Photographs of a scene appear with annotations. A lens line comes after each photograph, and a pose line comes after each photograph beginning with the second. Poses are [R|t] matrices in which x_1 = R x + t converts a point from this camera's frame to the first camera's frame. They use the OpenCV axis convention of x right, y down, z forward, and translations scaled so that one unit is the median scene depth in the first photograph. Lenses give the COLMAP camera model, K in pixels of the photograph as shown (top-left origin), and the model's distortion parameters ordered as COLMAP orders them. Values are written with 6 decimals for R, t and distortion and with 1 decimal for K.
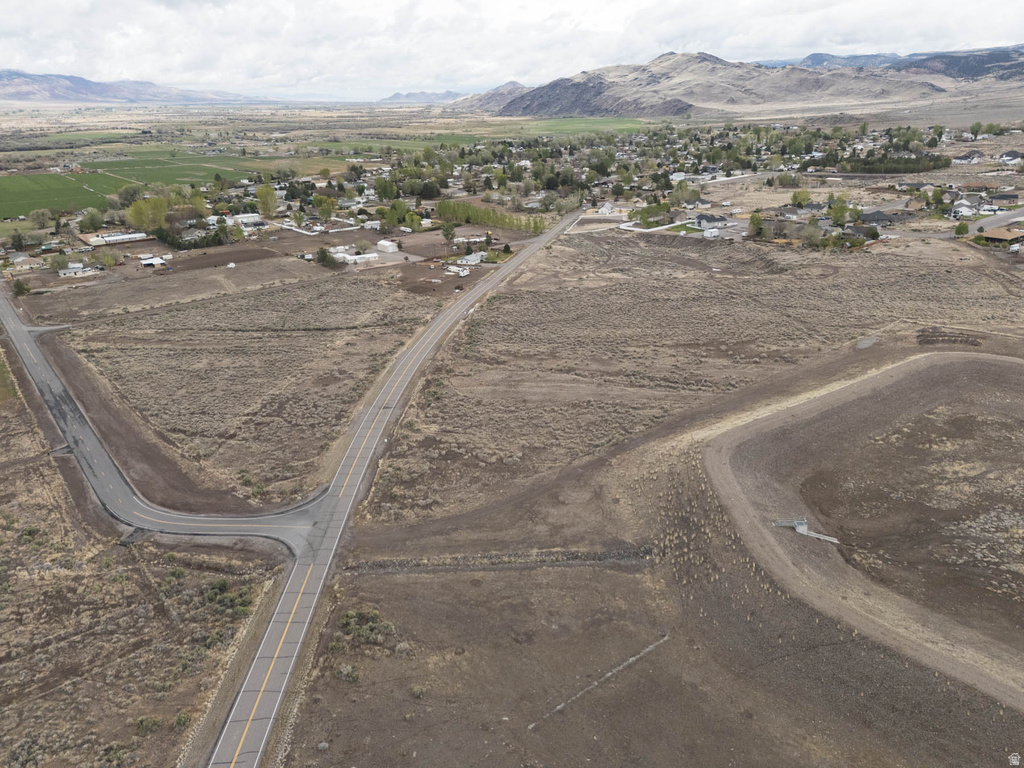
lens RADIAL K [[747.9, 0, 512.0], [0, 747.9, 384.0], [0, 0, 1]] dist [0.081902, -0.068237]
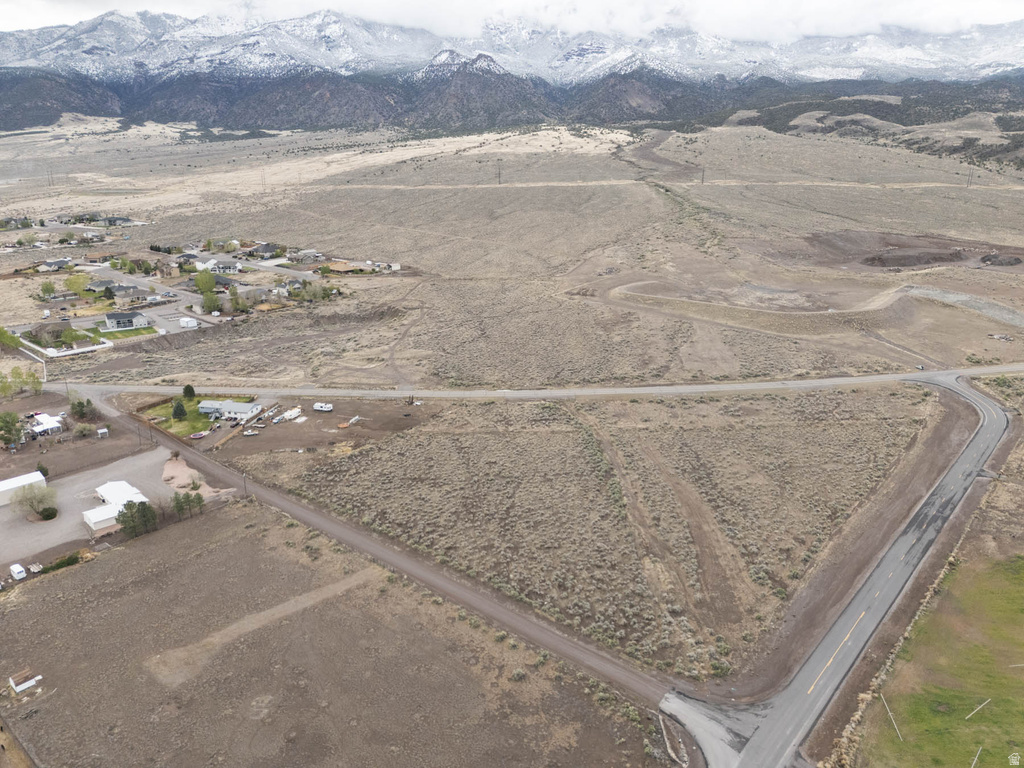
lens RADIAL K [[747.9, 0, 512.0], [0, 747.9, 384.0], [0, 0, 1]] dist [0.081902, -0.068237]
pose [[-0.207454, -0.265276, 0.941590, -0.677010], [0.358473, 0.874961, 0.325485, -0.295484], [-0.910198, 0.405058, -0.086420, 0.776263]]
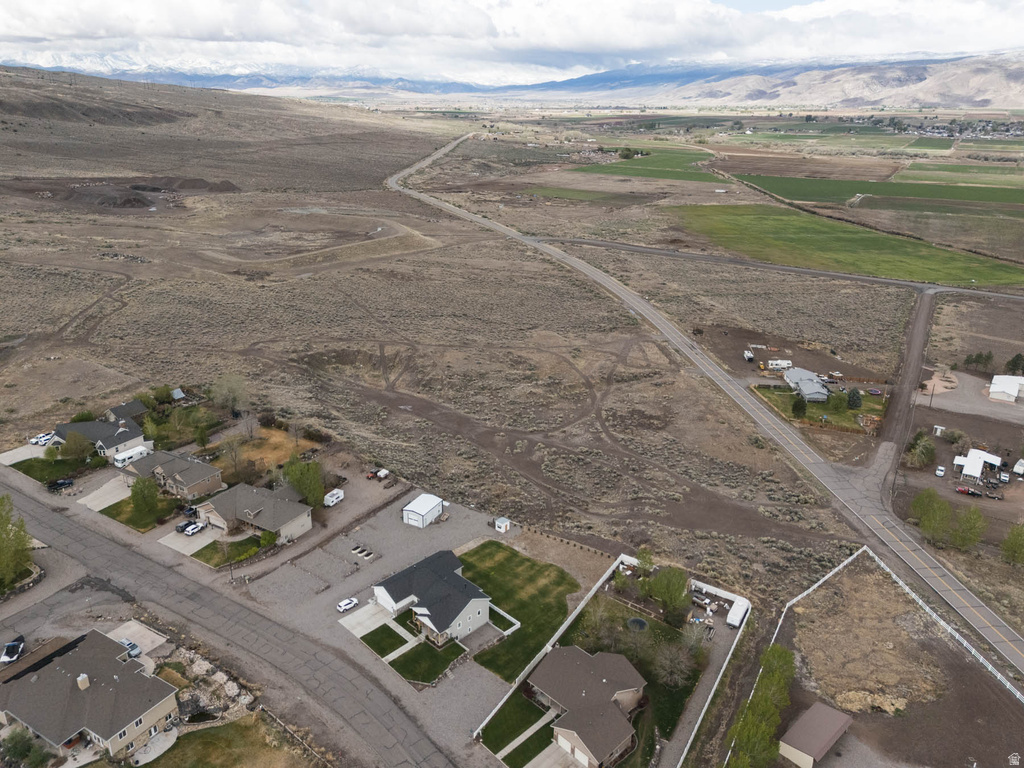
lens RADIAL K [[747.9, 0, 512.0], [0, 747.9, 384.0], [0, 0, 1]] dist [0.081902, -0.068237]
pose [[-0.925344, 0.141703, -0.351653, 0.351475], [-0.133065, 0.747136, 0.651215, -0.494096], [0.355012, 0.649390, -0.672502, 1.240471]]
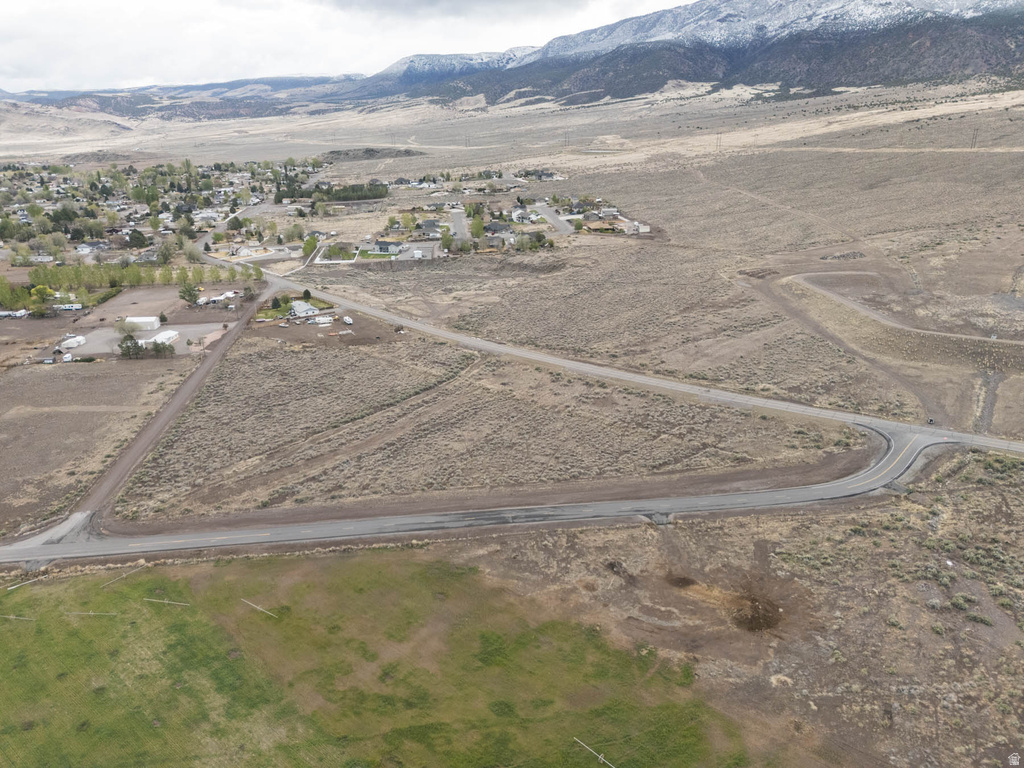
lens RADIAL K [[747.9, 0, 512.0], [0, 747.9, 384.0], [0, 0, 1]] dist [0.081902, -0.068237]
pose [[0.531050, -0.267302, 0.804074, -0.640187], [0.302053, 0.946317, 0.115098, -0.104158], [-0.791675, 0.181750, 0.583282, 0.264556]]
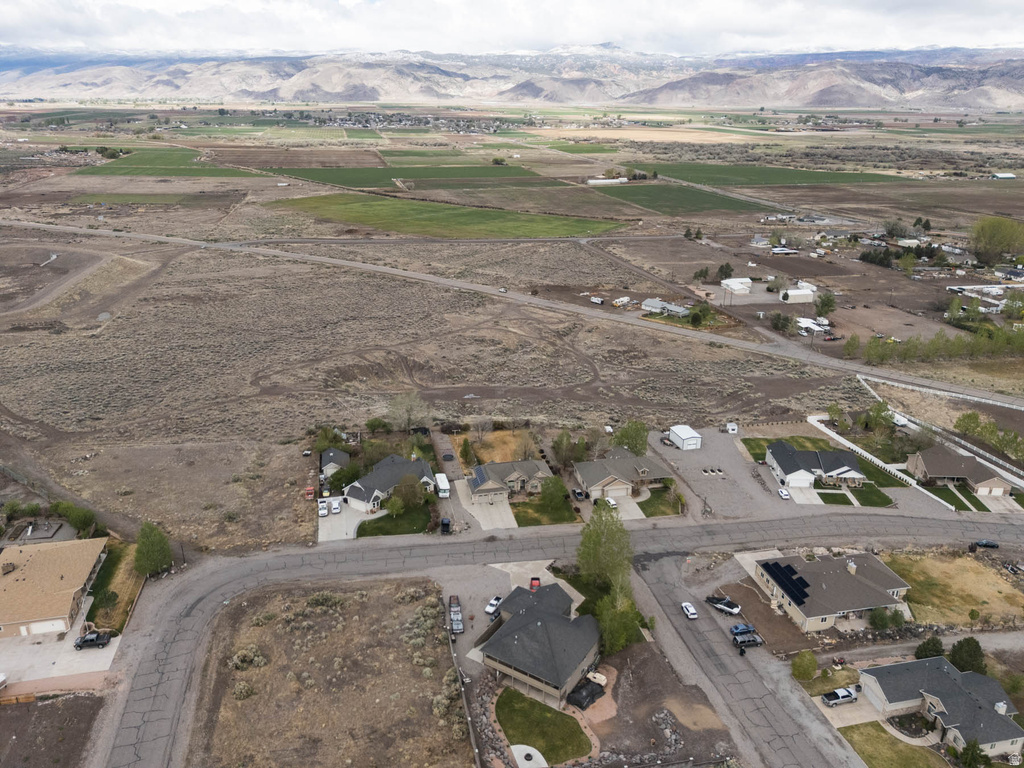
lens RADIAL K [[747.9, 0, 512.0], [0, 747.9, 384.0], [0, 0, 1]] dist [0.081902, -0.068237]
pose [[-0.415902, 0.339629, -0.843610, 0.679145], [-0.328091, 0.809136, 0.487500, -0.413545], [0.848164, 0.479533, -0.225092, 1.017707]]
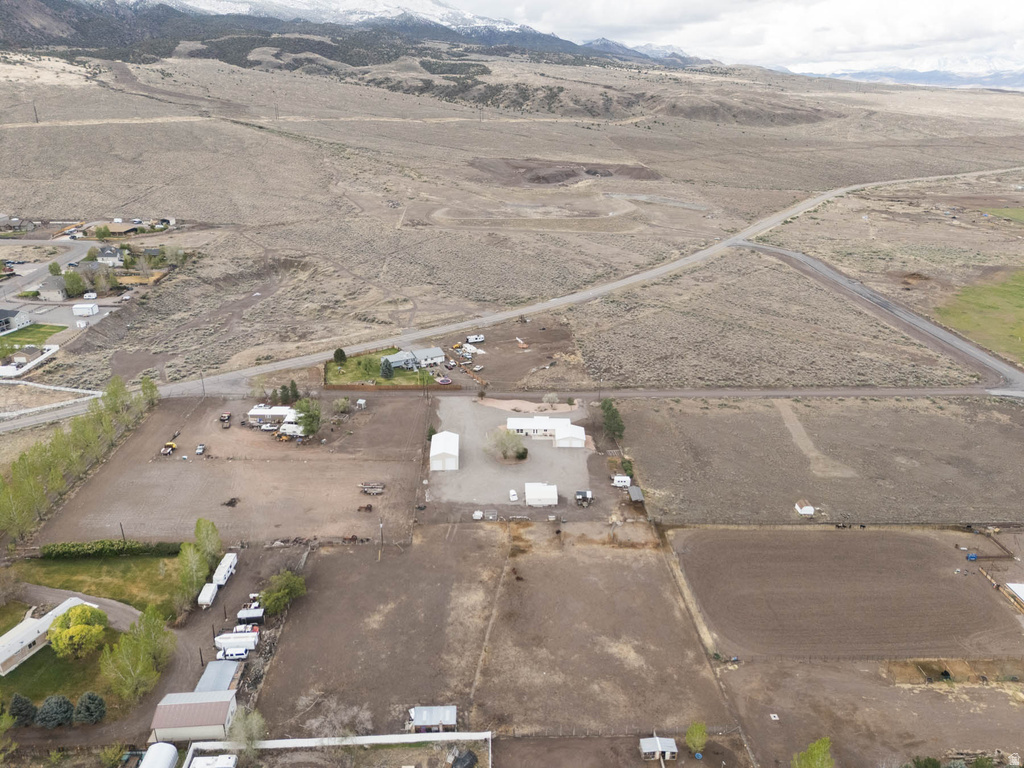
lens RADIAL K [[747.9, 0, 512.0], [0, 747.9, 384.0], [0, 0, 1]] dist [0.081902, -0.068237]
pose [[-0.824456, -0.187424, 0.533989, -0.440783], [0.217562, 0.766087, 0.604795, -0.491417], [-0.522435, 0.614803, -0.590829, 1.271929]]
